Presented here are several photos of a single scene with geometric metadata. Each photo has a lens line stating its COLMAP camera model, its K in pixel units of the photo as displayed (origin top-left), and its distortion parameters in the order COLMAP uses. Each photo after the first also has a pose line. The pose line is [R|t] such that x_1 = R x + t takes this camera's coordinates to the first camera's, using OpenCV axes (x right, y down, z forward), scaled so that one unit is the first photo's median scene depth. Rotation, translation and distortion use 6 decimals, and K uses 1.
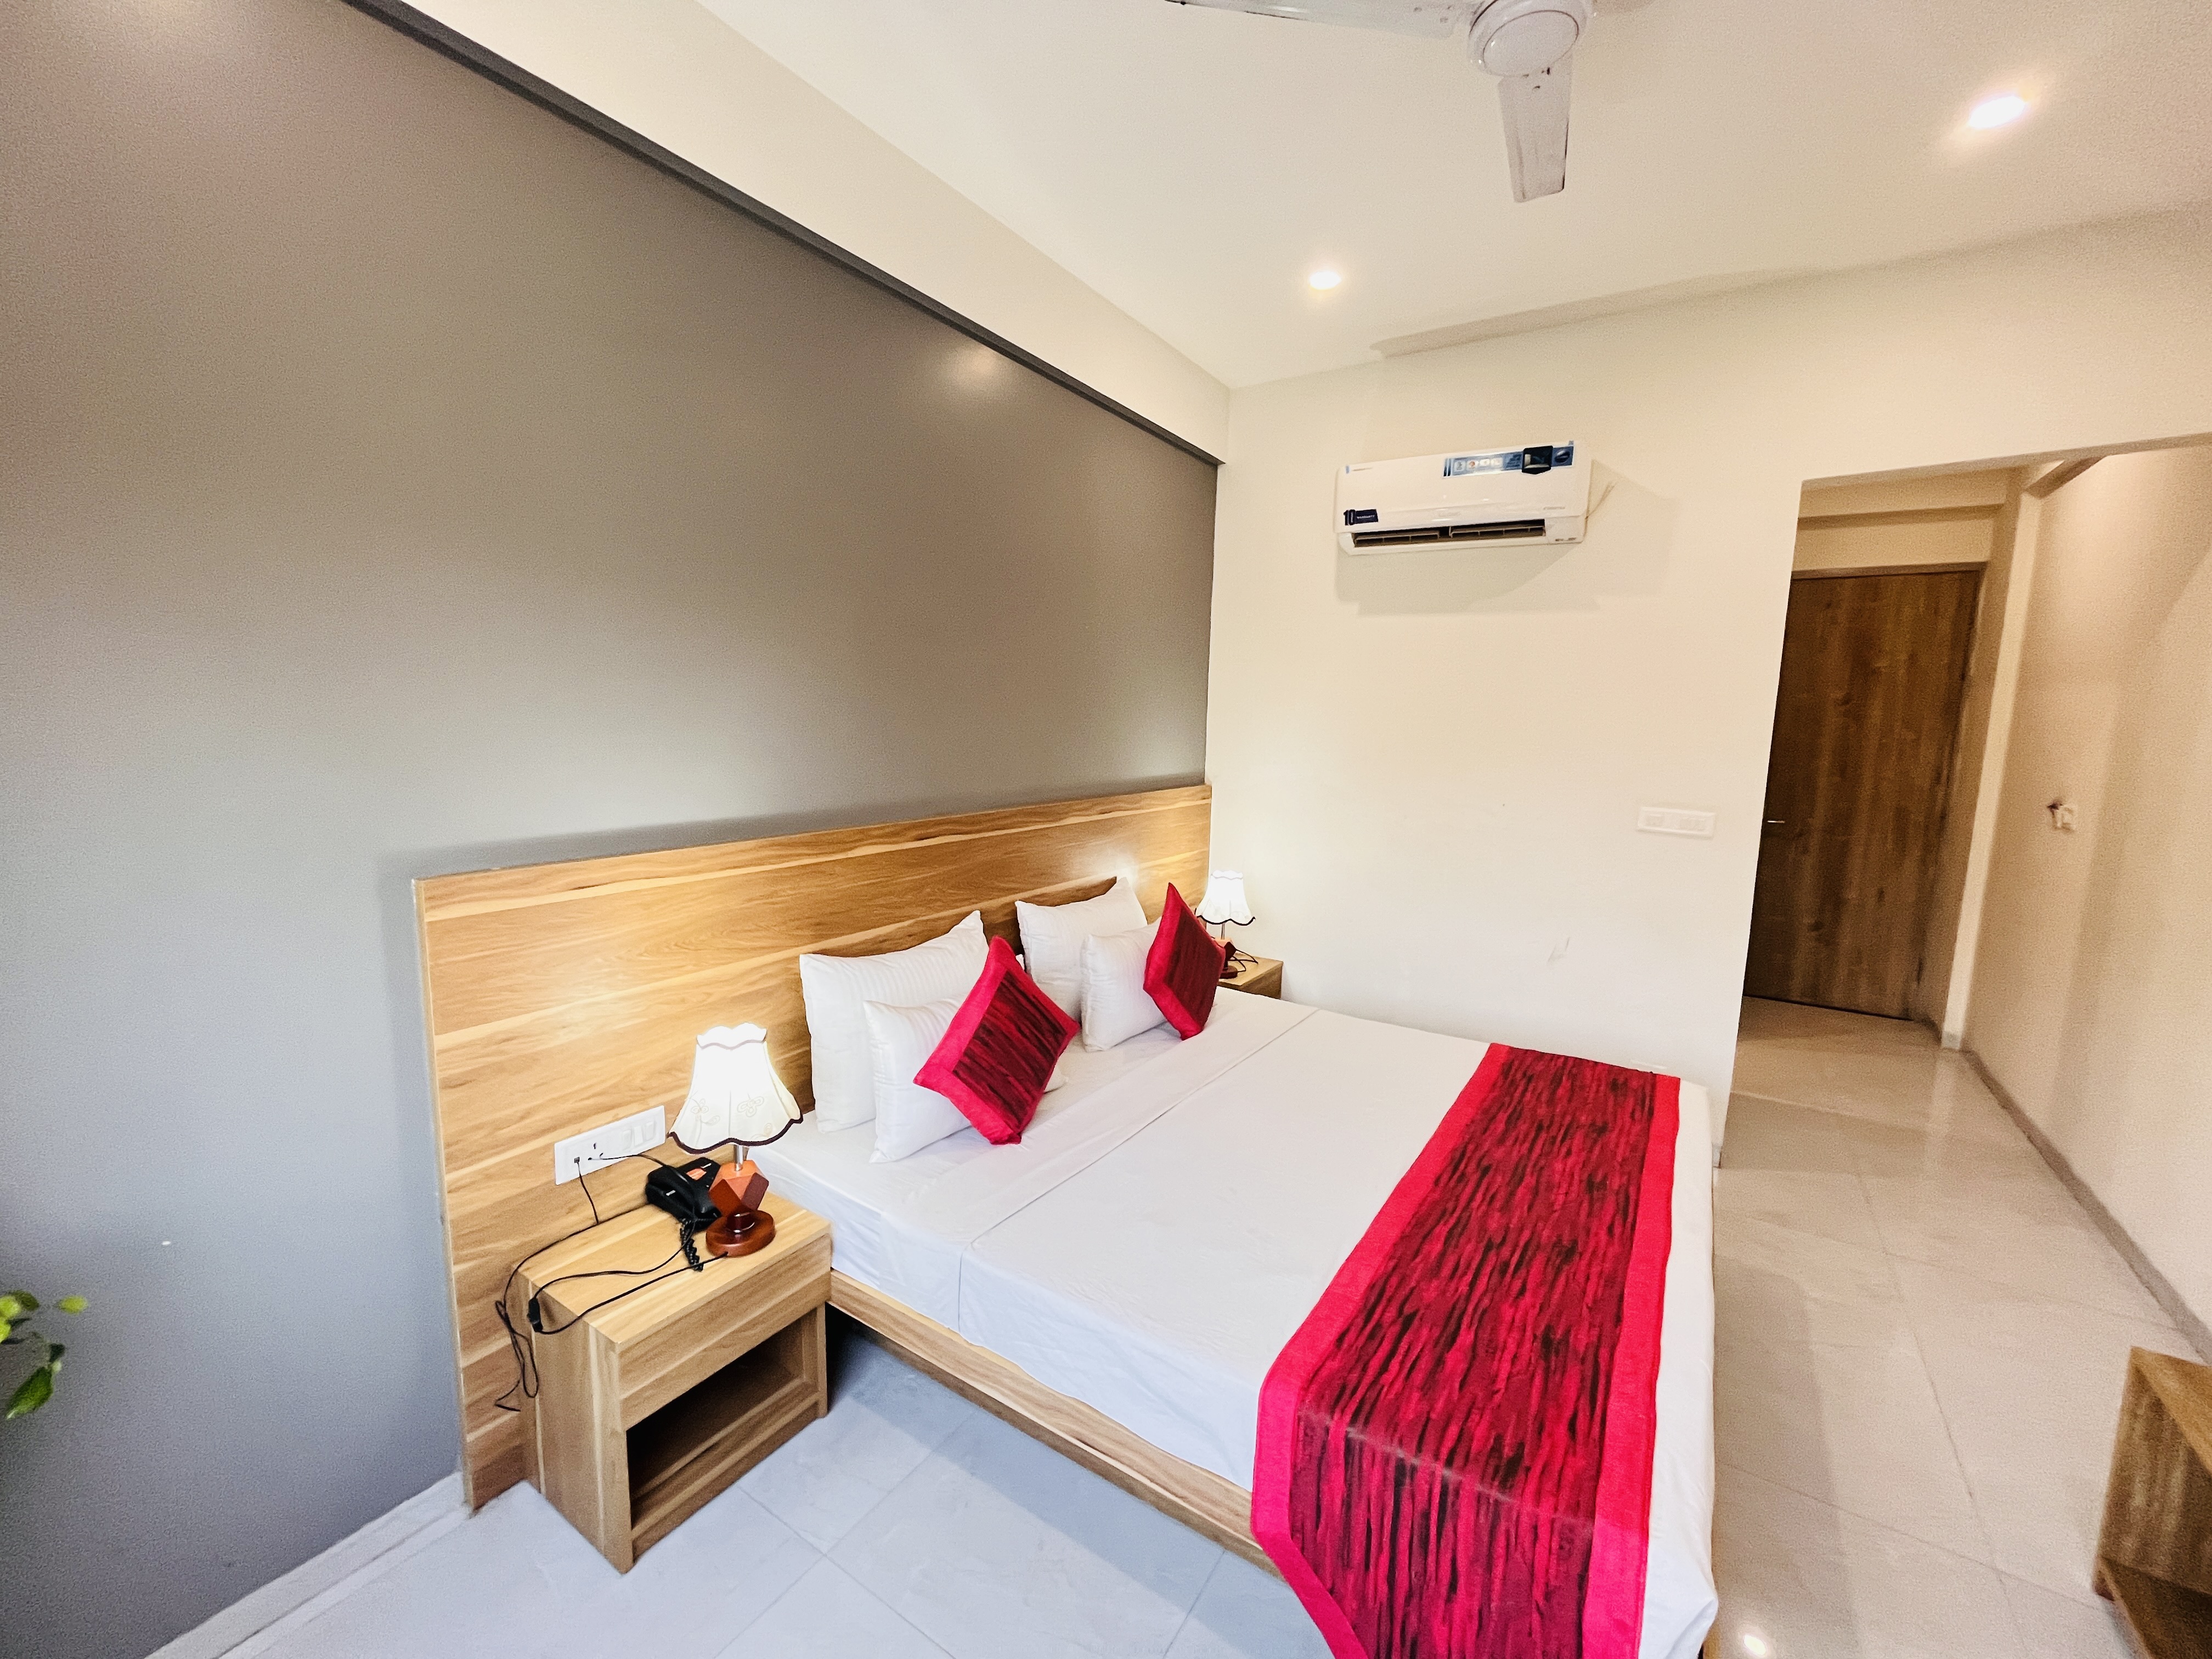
lens RADIAL K [[885.4, 0, 1128.4], [0, 885.4, 882.3], [0, 0, 1]] dist [-0.000882, 0.000004]
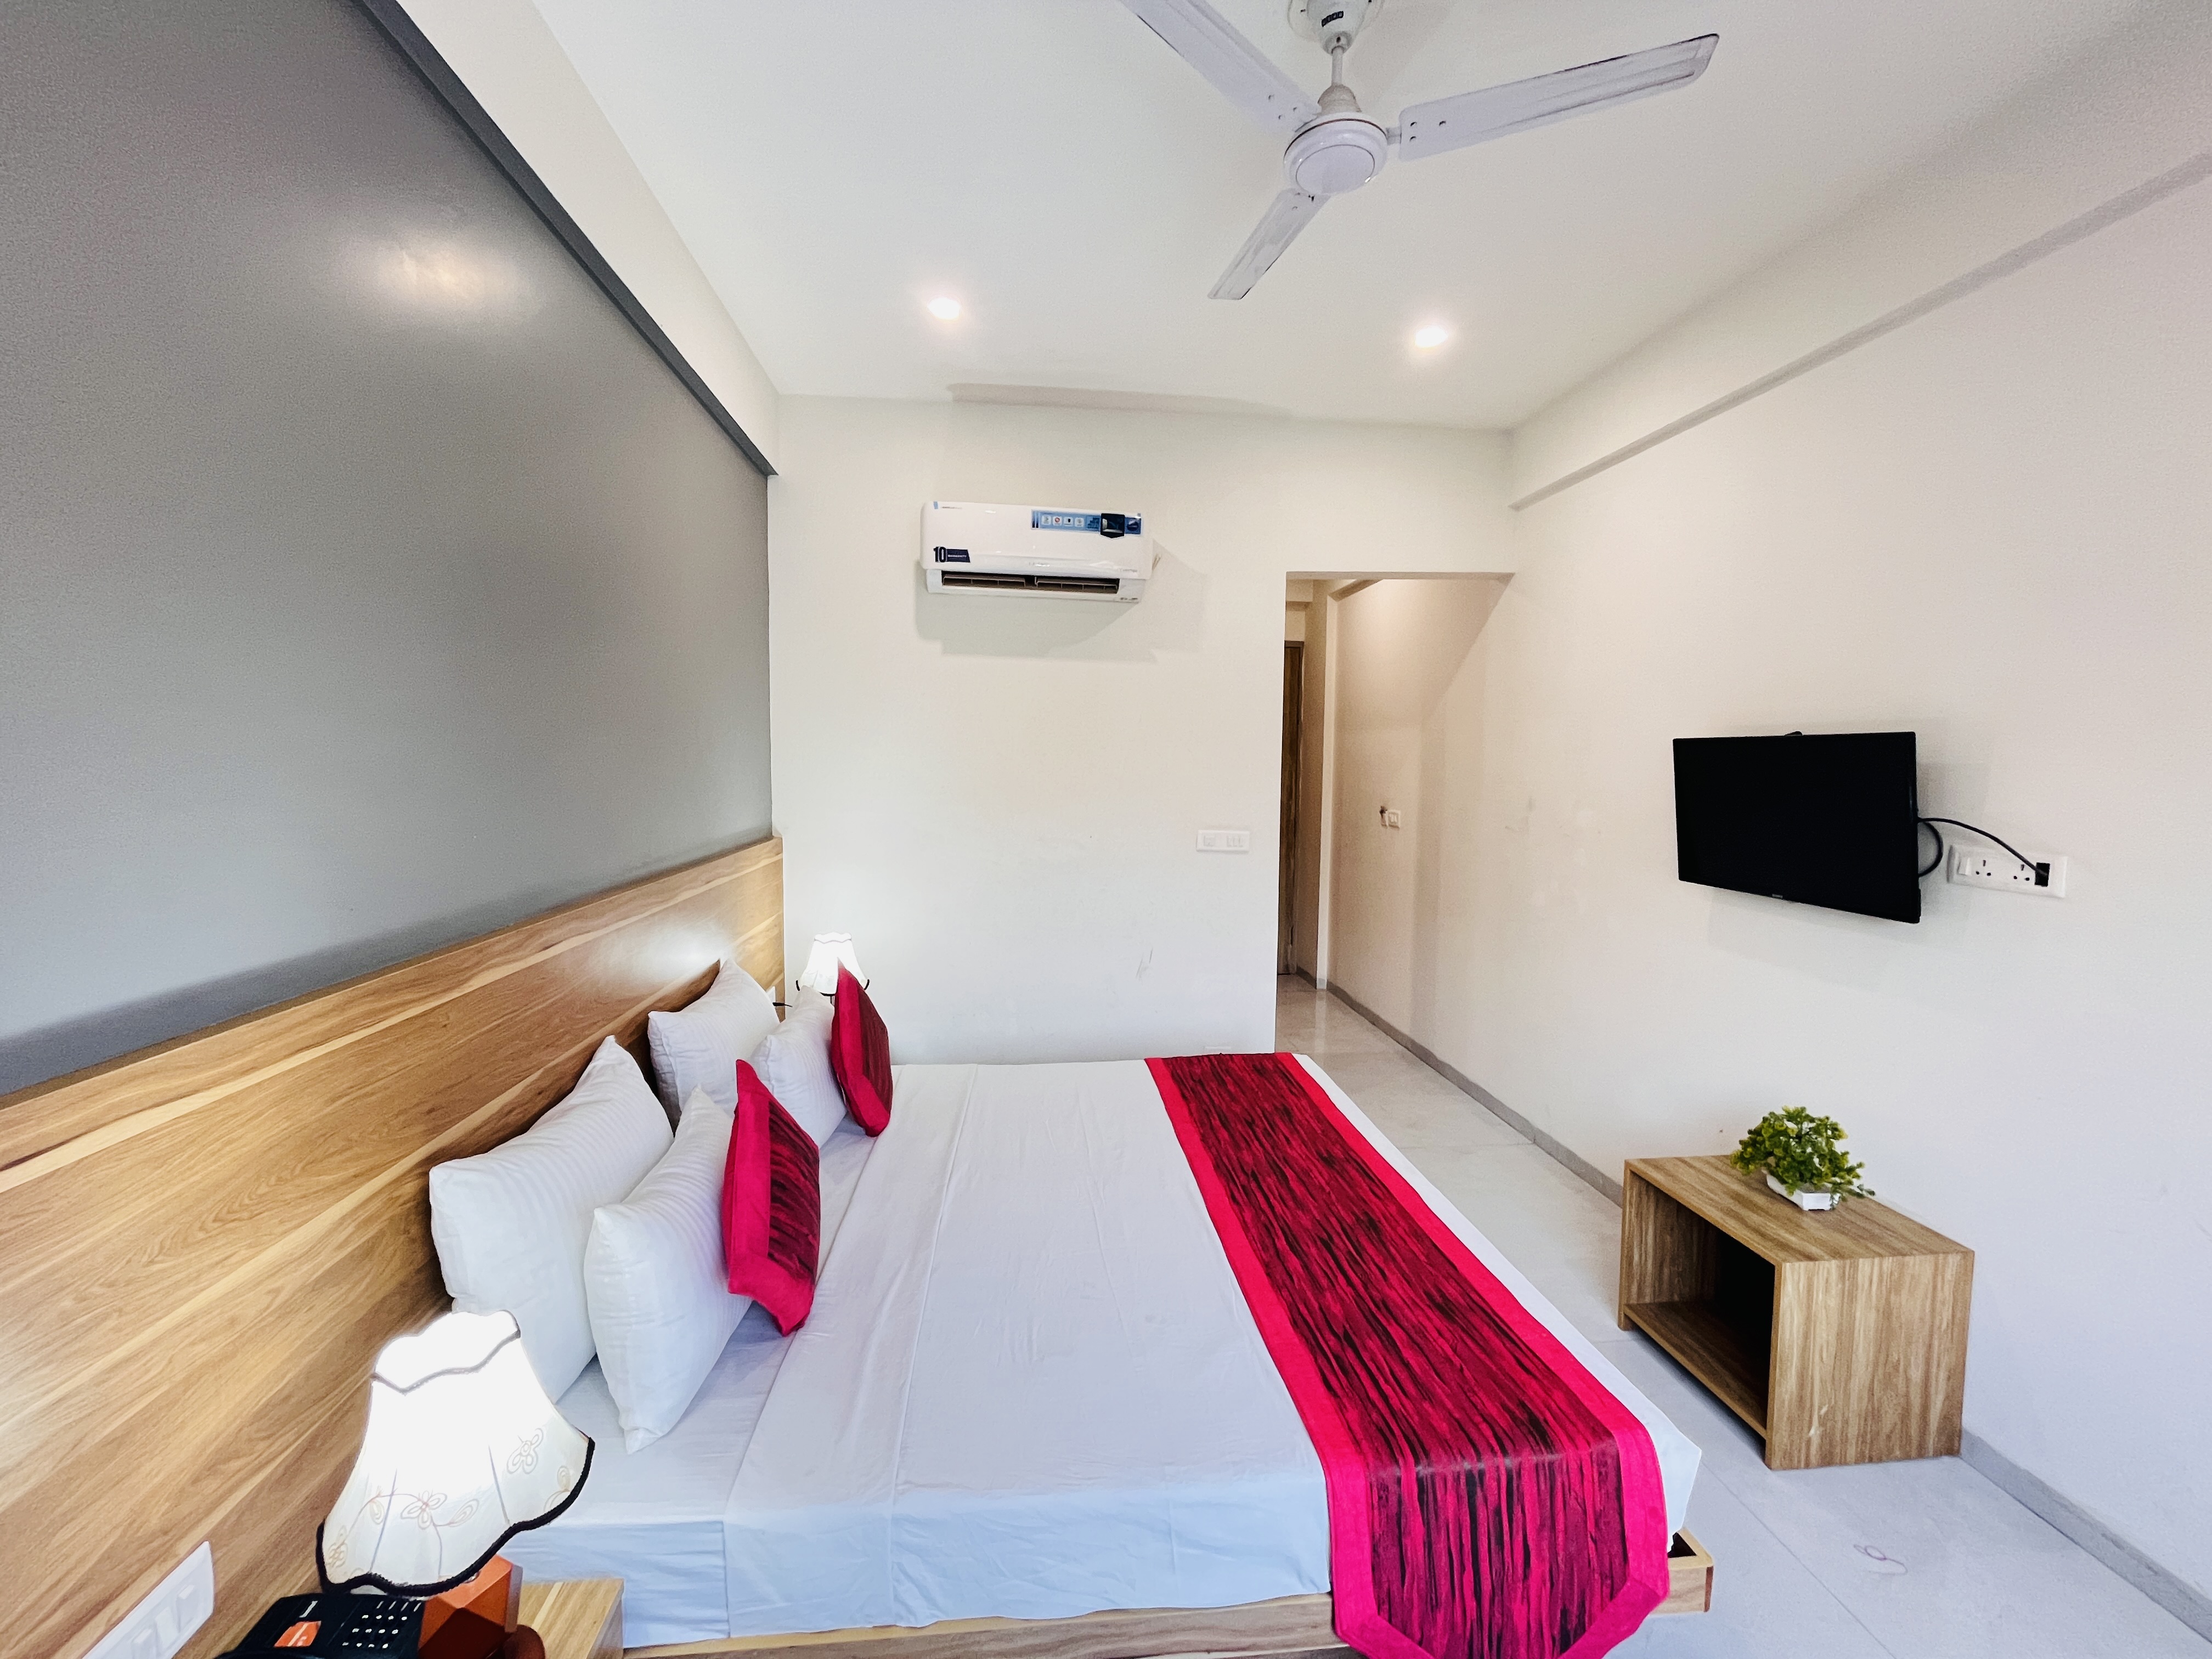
lens RADIAL K [[885.4, 0, 1112.9], [0, 885.4, 871.4], [0, 0, 1]] dist [-0.000882, 0.000004]
pose [[0.781127, -0.093180, 0.617380, -0.312585], [0.124292, 0.992217, -0.007504, -0.048496], [-0.611876, 0.082596, 0.786629, 0.198801]]
